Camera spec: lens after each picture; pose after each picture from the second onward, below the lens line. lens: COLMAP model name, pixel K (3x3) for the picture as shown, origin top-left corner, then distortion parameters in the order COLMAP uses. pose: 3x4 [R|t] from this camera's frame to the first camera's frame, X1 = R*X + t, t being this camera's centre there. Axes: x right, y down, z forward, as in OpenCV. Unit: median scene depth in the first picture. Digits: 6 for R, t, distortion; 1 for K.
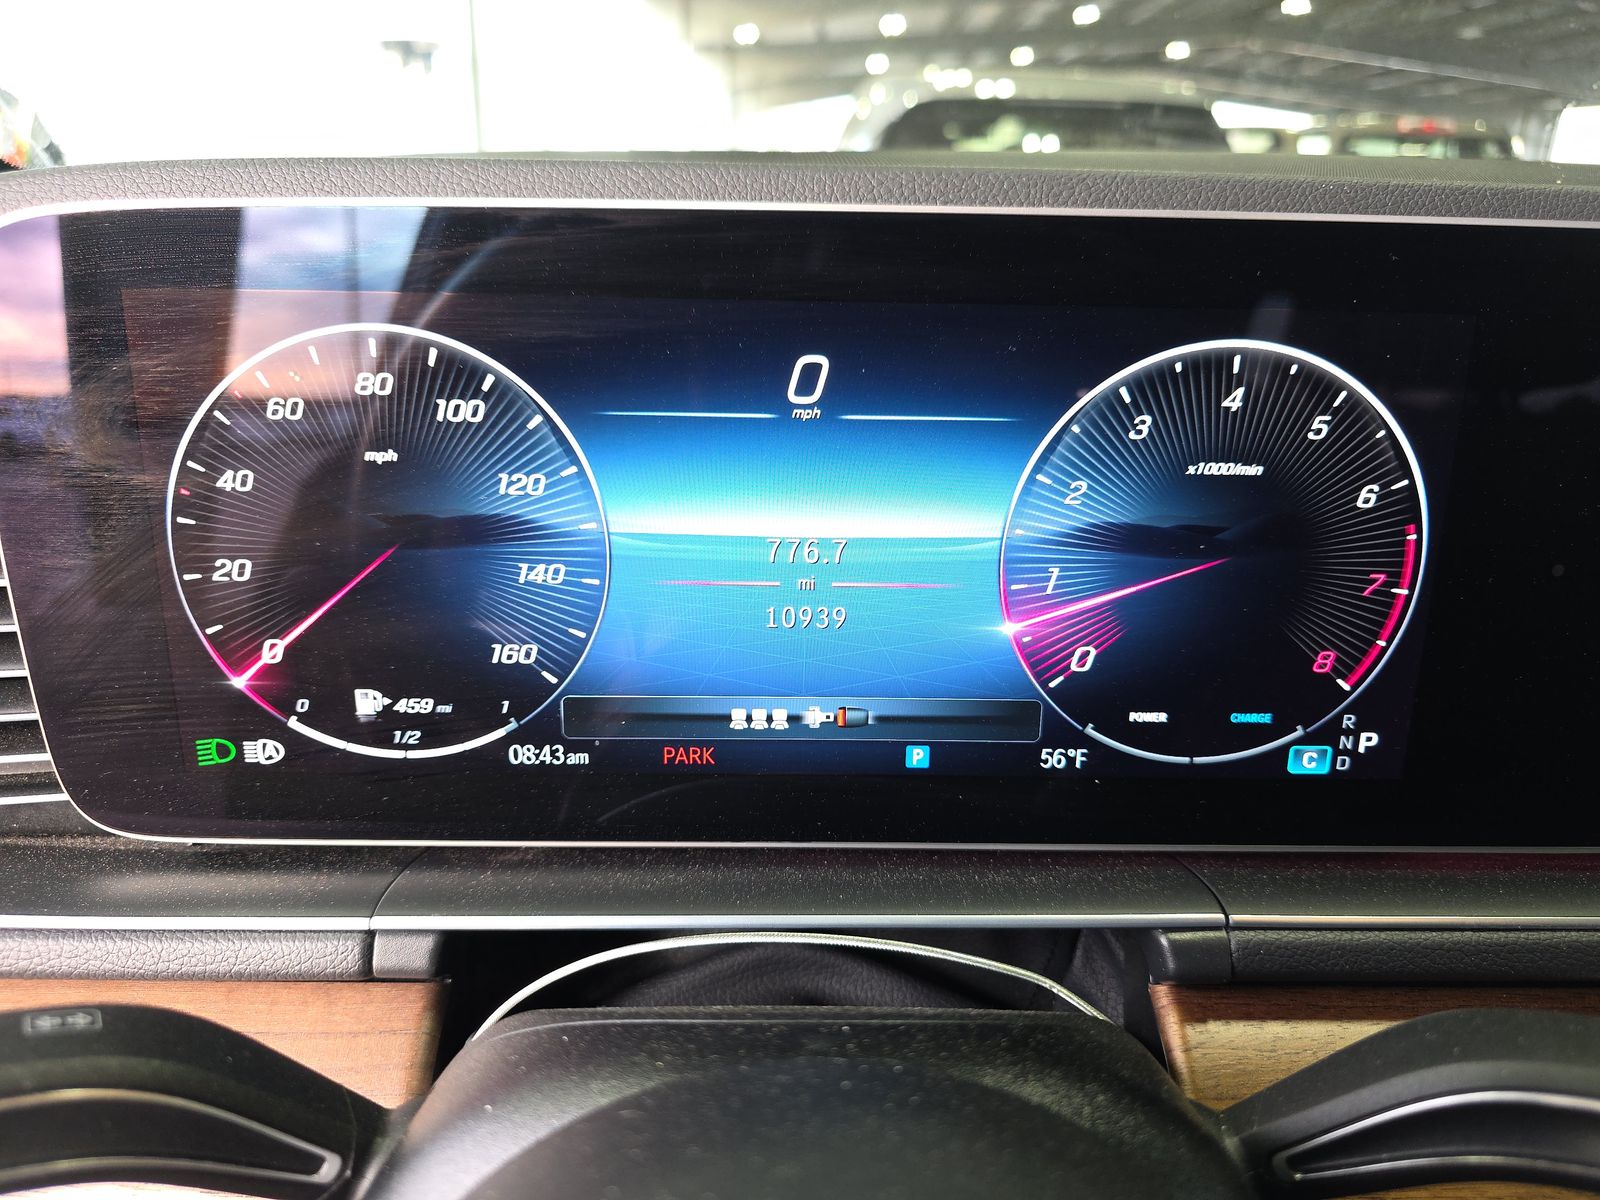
lens RADIAL K [[1049.5, 0, 801.3], [0, 1049.5, 592.0], [0, 0, 1]] dist [-0.005499, -0.023733]
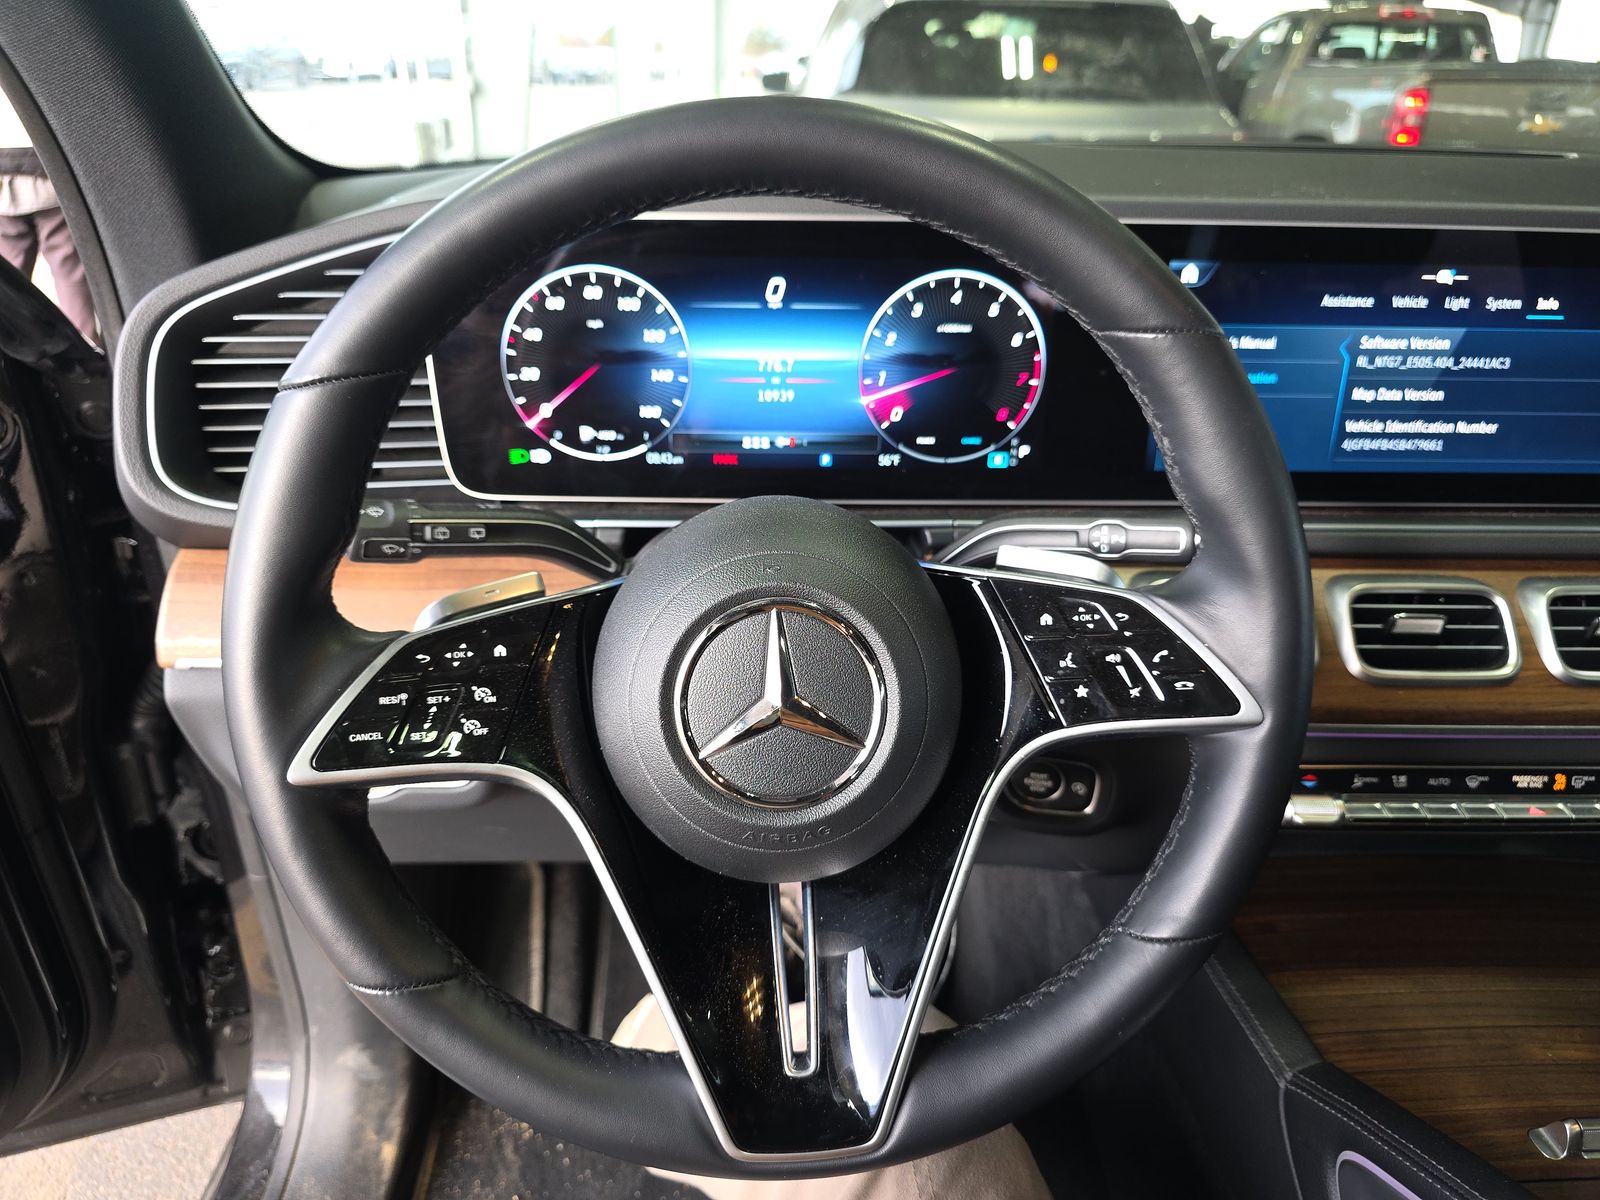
lens RADIAL K [[1049.5, 0, 799.4], [0, 1049.5, 611.8], [0, 0, 1]] dist [-0.005499, -0.023733]
pose [[0.999671, -0.010302, 0.023510, -0.003199], [0.007560, 0.993466, 0.113879, 0.234923], [-0.024530, -0.113664, 0.993216, -1.347998]]
